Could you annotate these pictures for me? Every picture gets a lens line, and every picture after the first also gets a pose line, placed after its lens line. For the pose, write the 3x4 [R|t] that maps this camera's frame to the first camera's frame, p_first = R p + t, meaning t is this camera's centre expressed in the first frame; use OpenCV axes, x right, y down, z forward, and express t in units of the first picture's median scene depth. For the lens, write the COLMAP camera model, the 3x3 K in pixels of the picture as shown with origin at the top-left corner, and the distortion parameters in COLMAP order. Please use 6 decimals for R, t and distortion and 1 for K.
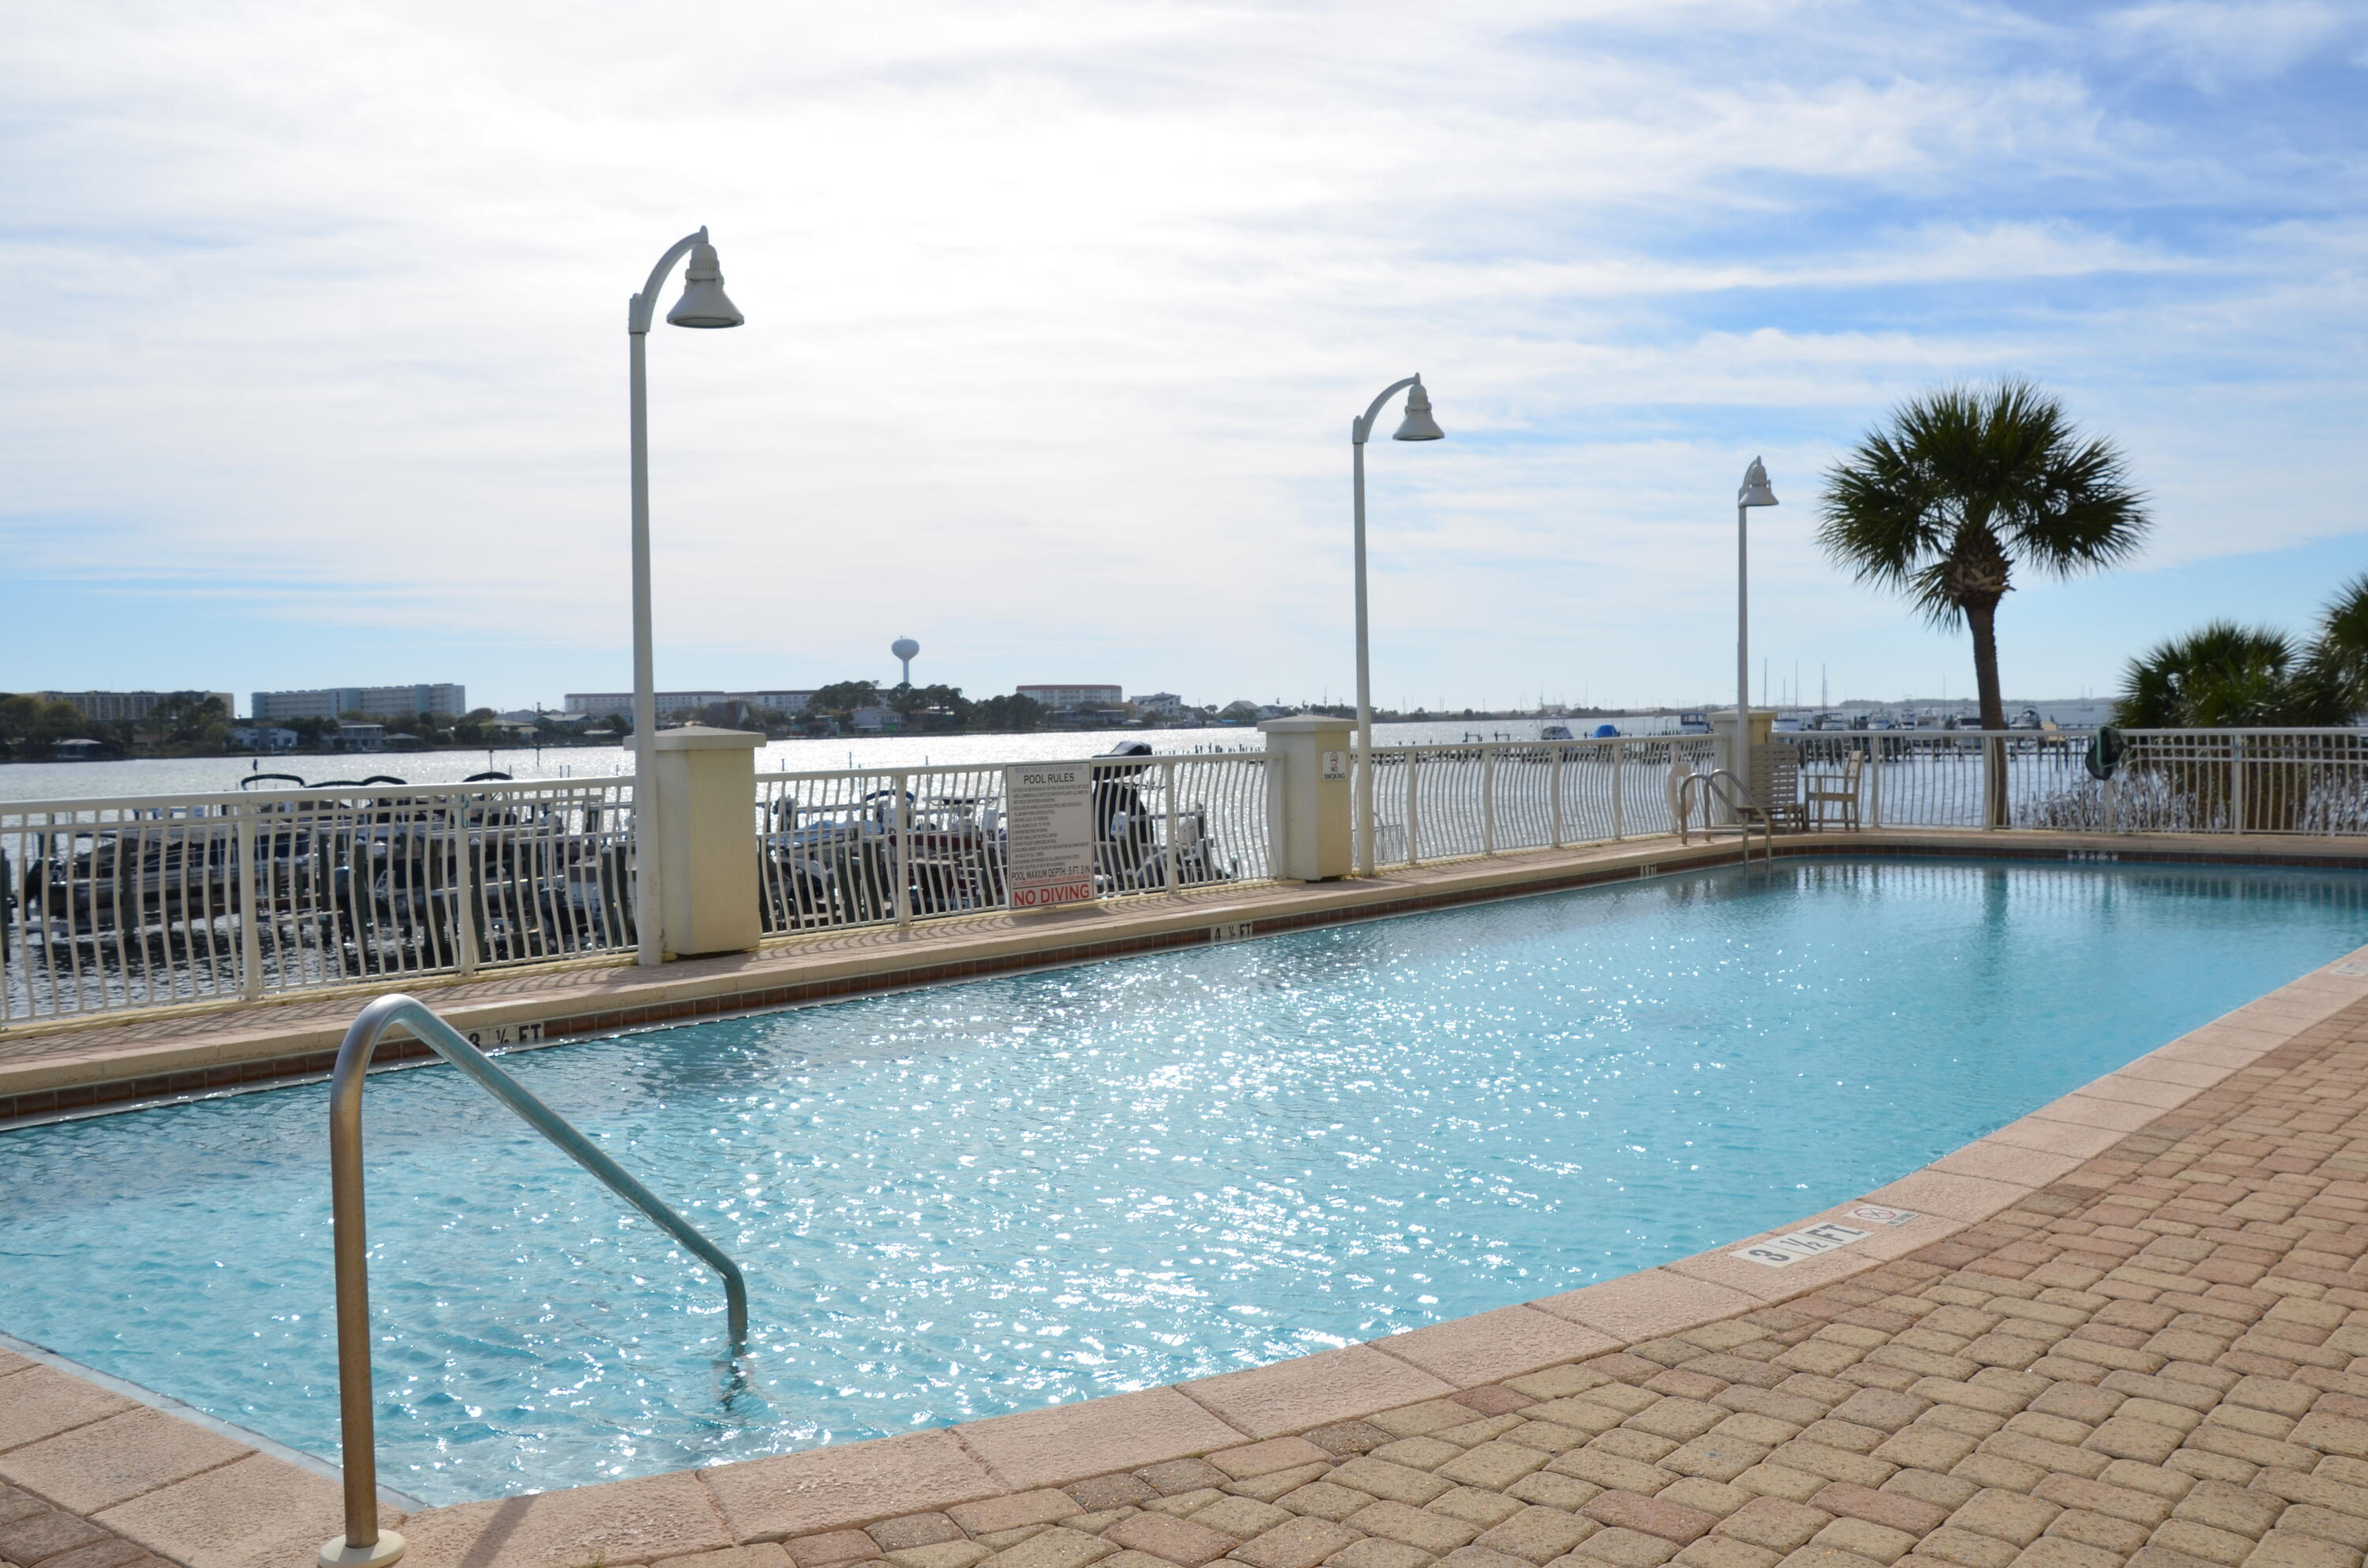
lens RADIAL K [[2137.2, 0, 1189.8], [0, 2137.2, 794.4], [0, 0, 1]] dist [-0.084881, 0.151713]
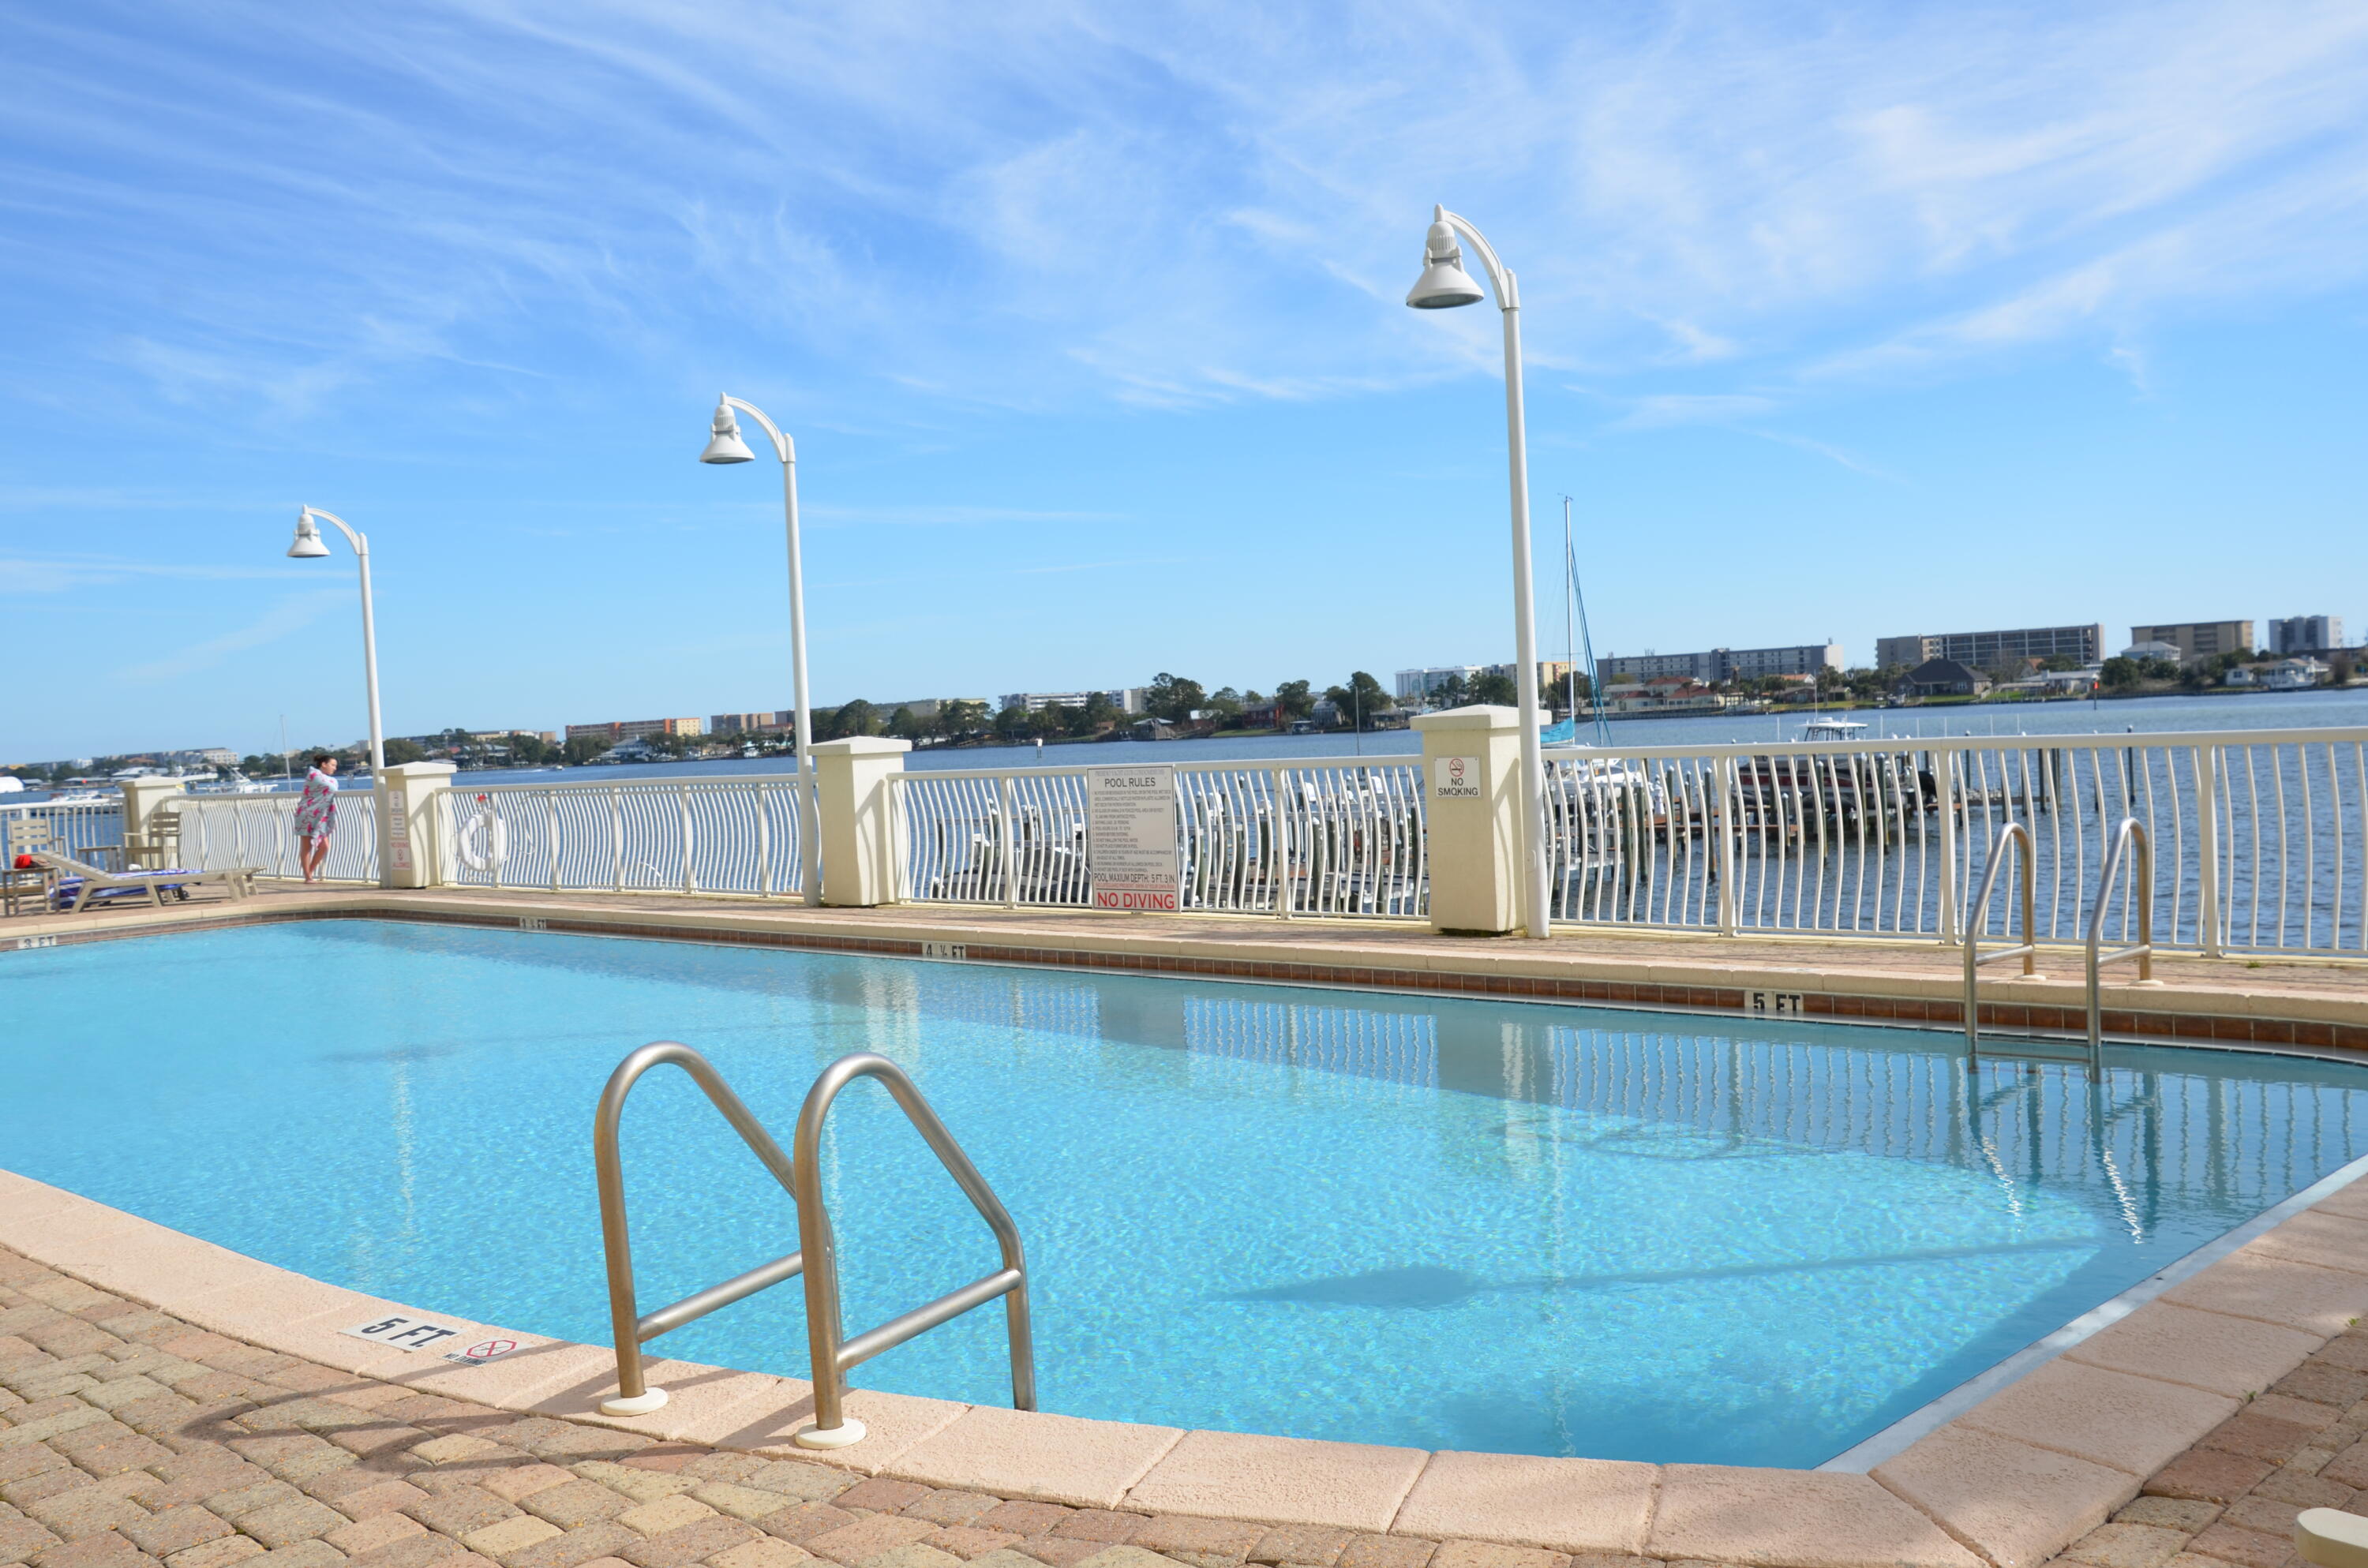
lens RADIAL K [[2137.2, 0, 1189.8], [0, 2137.2, 794.4], [0, 0, 1]] dist [-0.084881, 0.151713]
pose [[-0.080528, 0.058878, -0.995012, 0.751435], [0.015635, 0.998206, 0.057802, -0.048498], [0.996630, -0.010902, -0.081304, 0.900585]]
